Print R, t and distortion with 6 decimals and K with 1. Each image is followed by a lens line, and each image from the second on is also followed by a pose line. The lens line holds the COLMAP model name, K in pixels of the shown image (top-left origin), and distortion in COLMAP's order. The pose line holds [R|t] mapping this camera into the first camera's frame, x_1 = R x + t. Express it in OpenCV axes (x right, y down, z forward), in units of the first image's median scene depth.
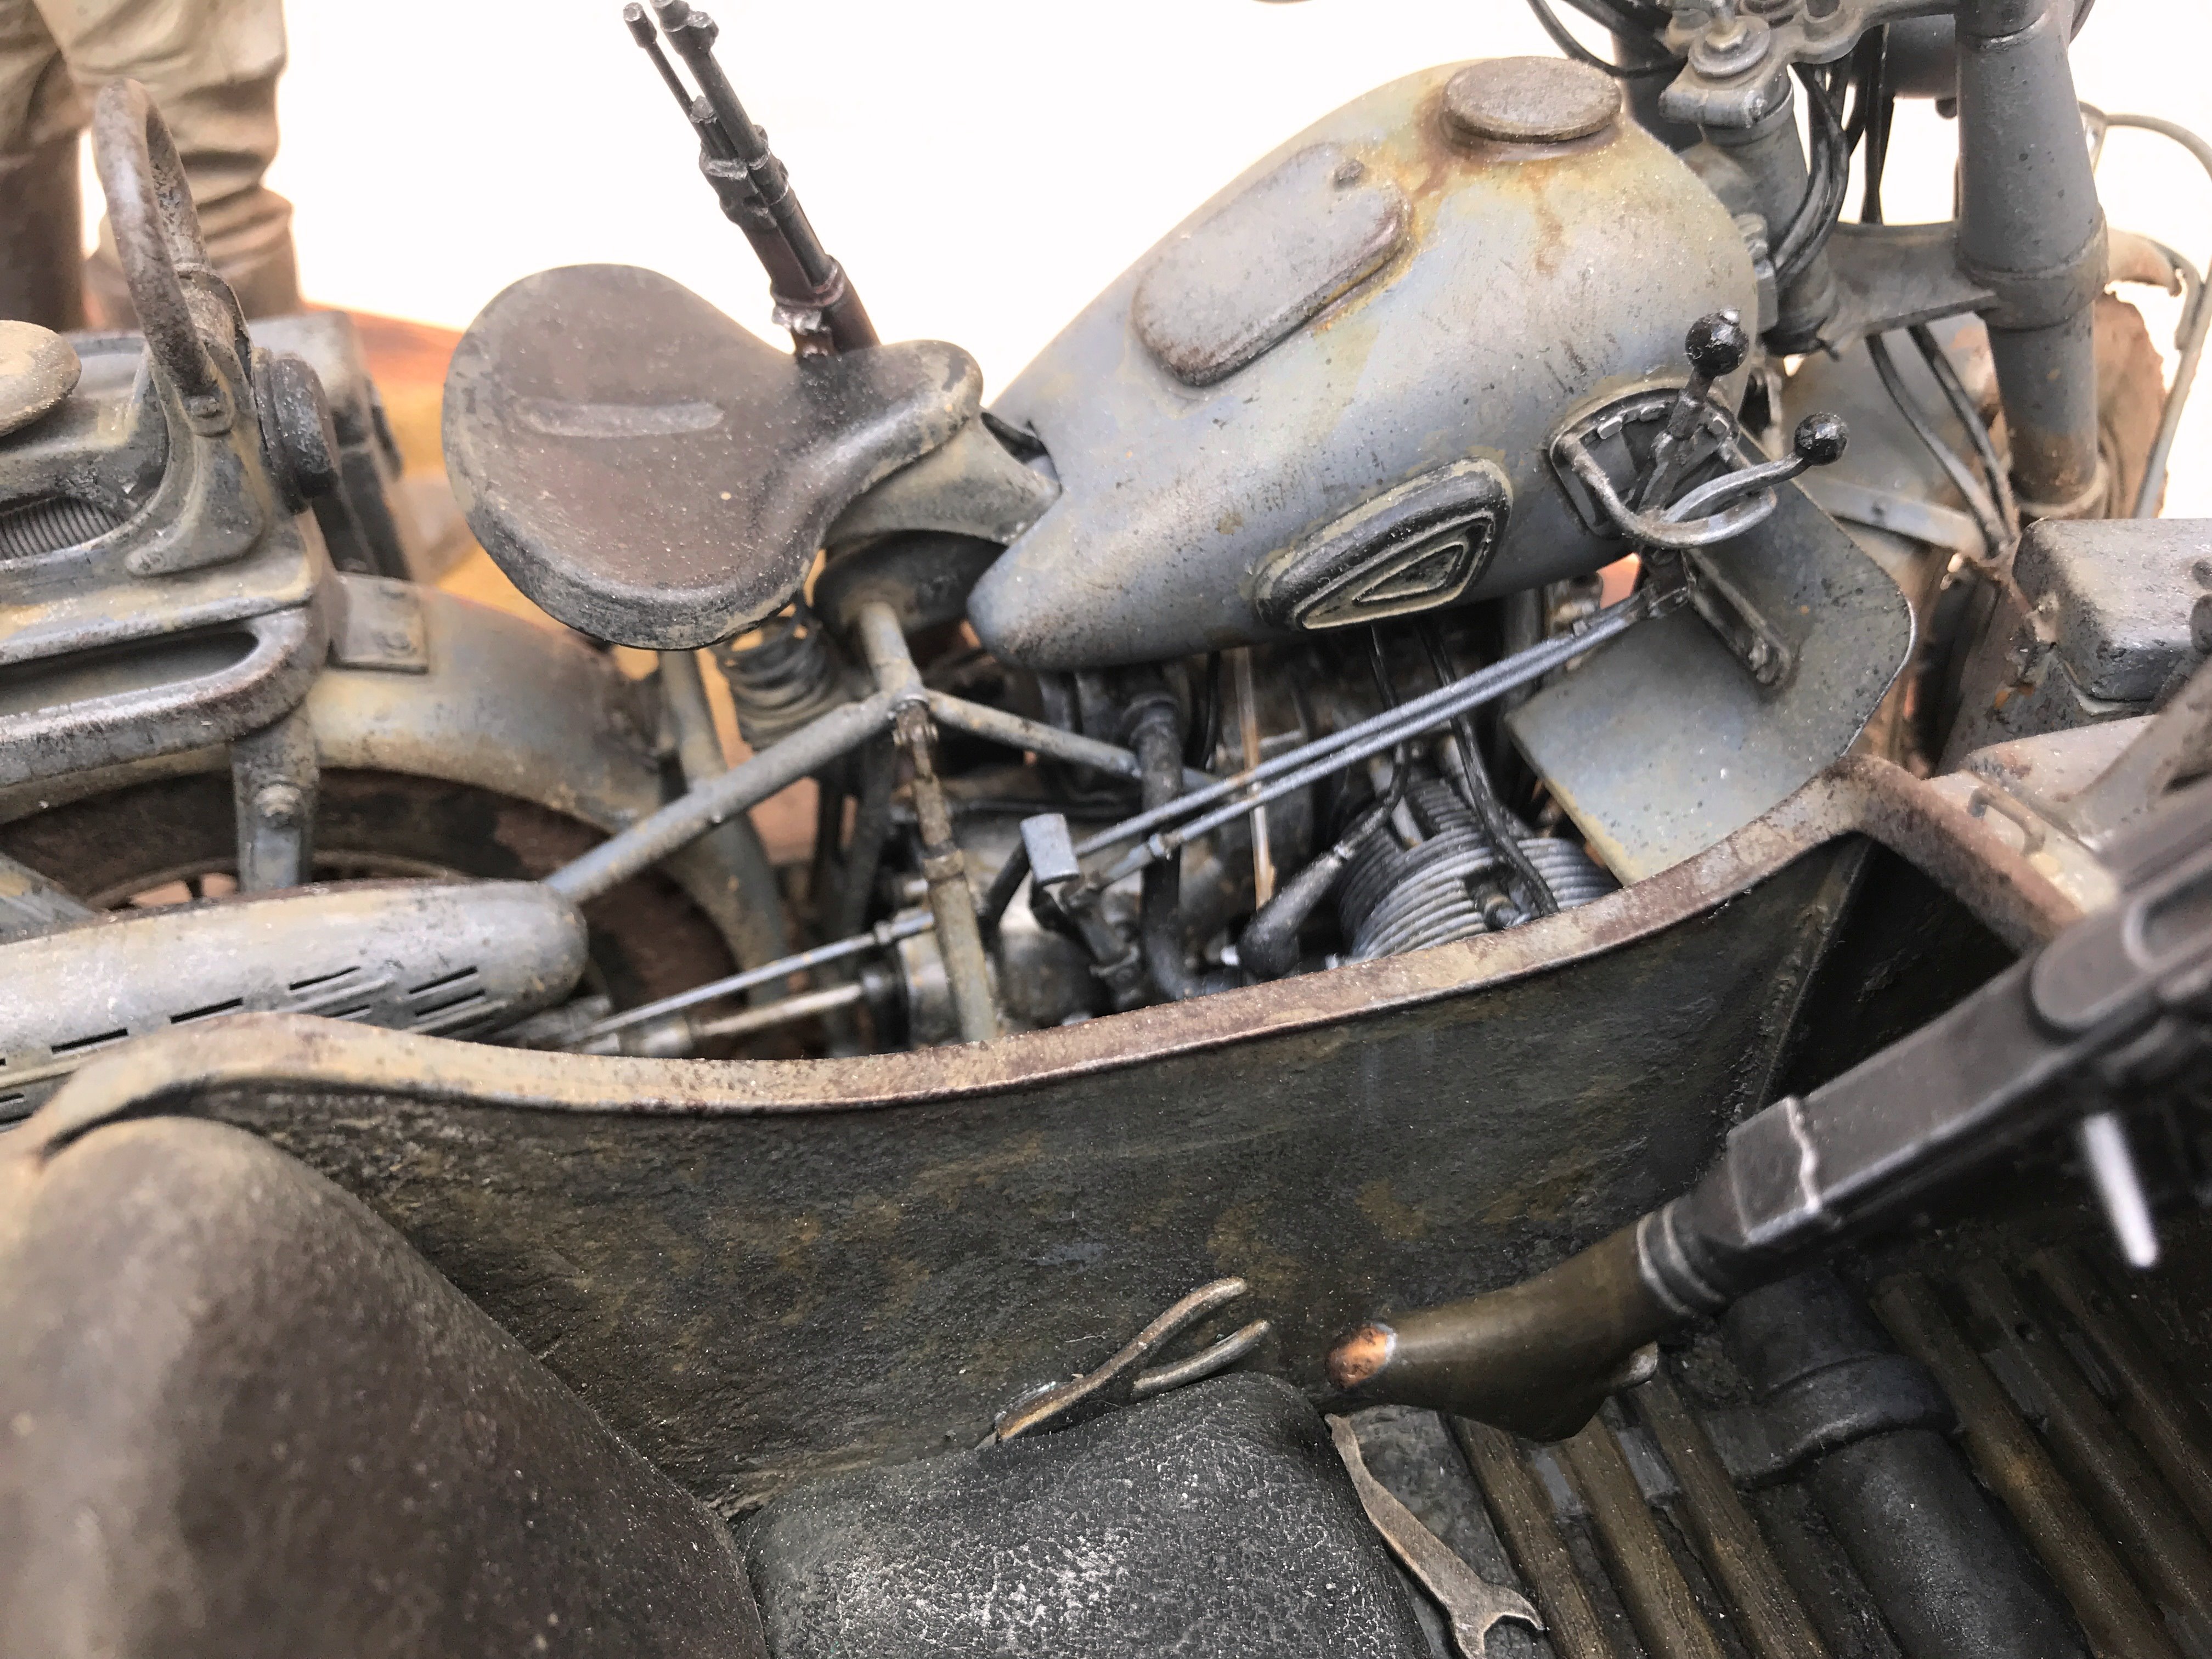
lens RADIAL K [[1810.4, 0, 1107.1], [0, 1810.4, 867.7], [0, 0, 1]] dist [-0.061012, -0.067794]
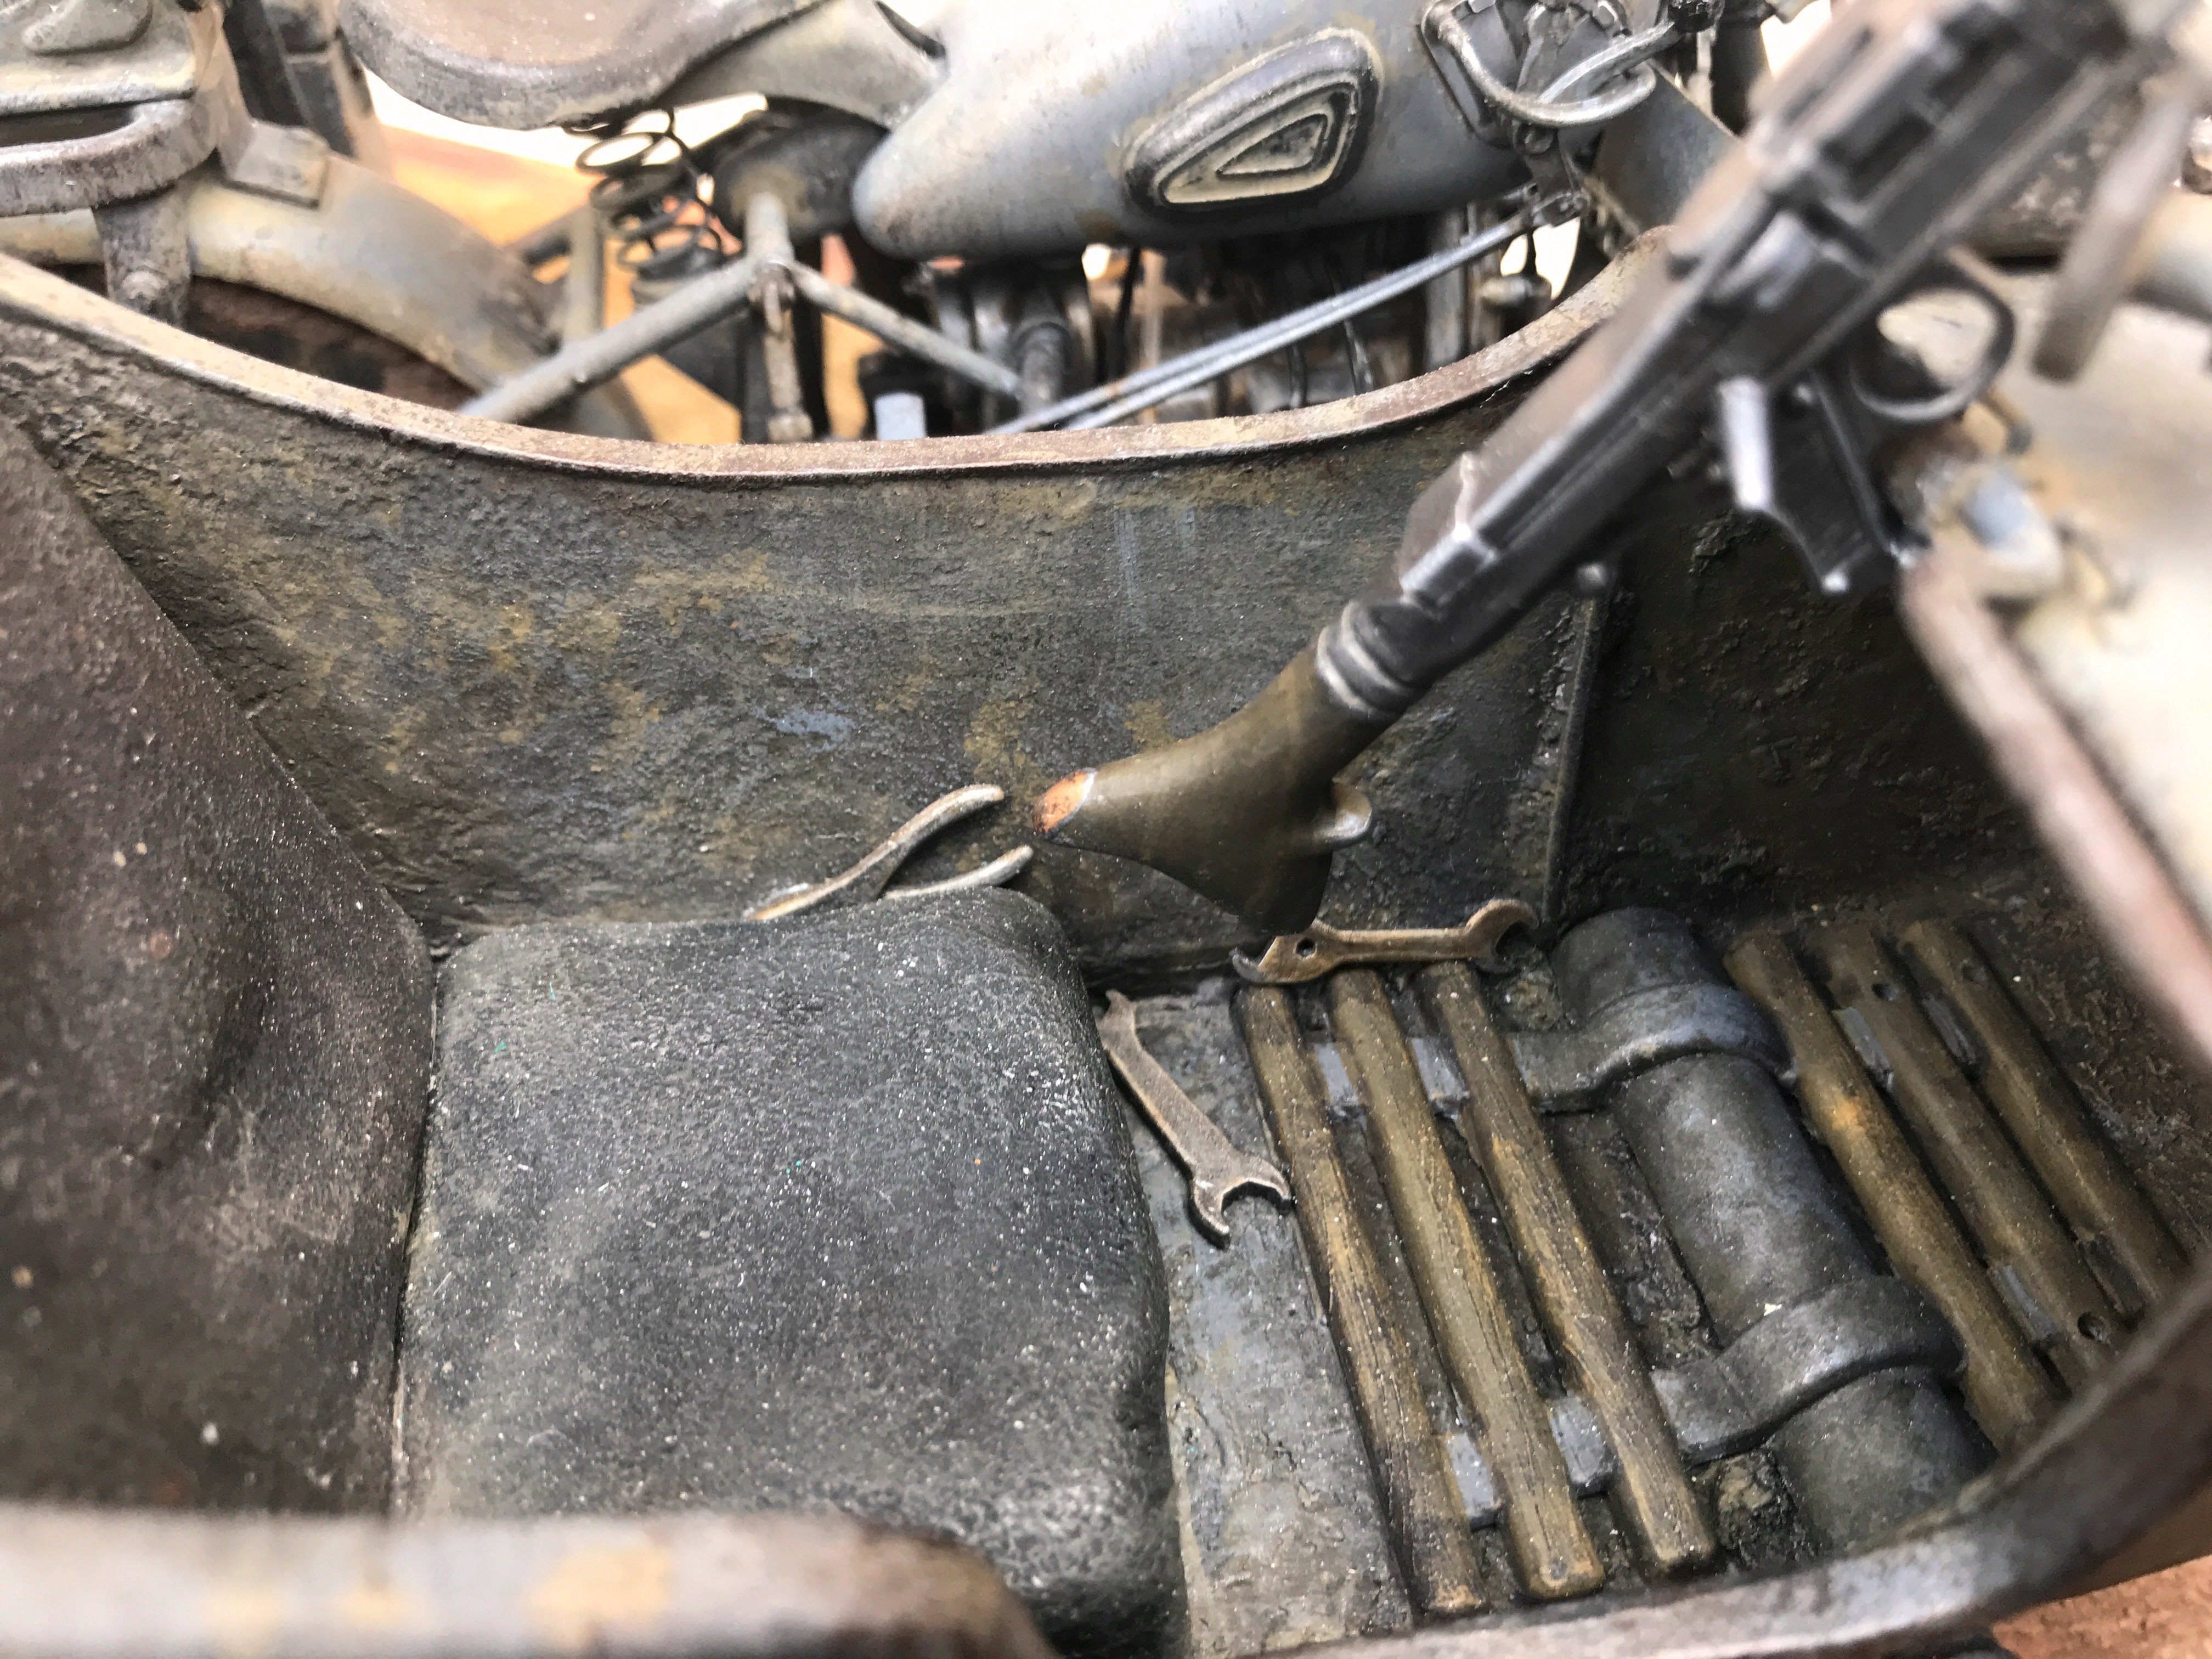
lens RADIAL K [[1821.9, 0, 1099.9], [0, 1821.9, 894.3], [0, 0, 1]] dist [0.004679, -0.289151]
pose [[0.992393, 0.085371, -0.088700, 0.229434], [-0.086073, 0.996280, -0.004114, 0.295926], [0.088019, 0.011717, 0.996050, 0.028804]]
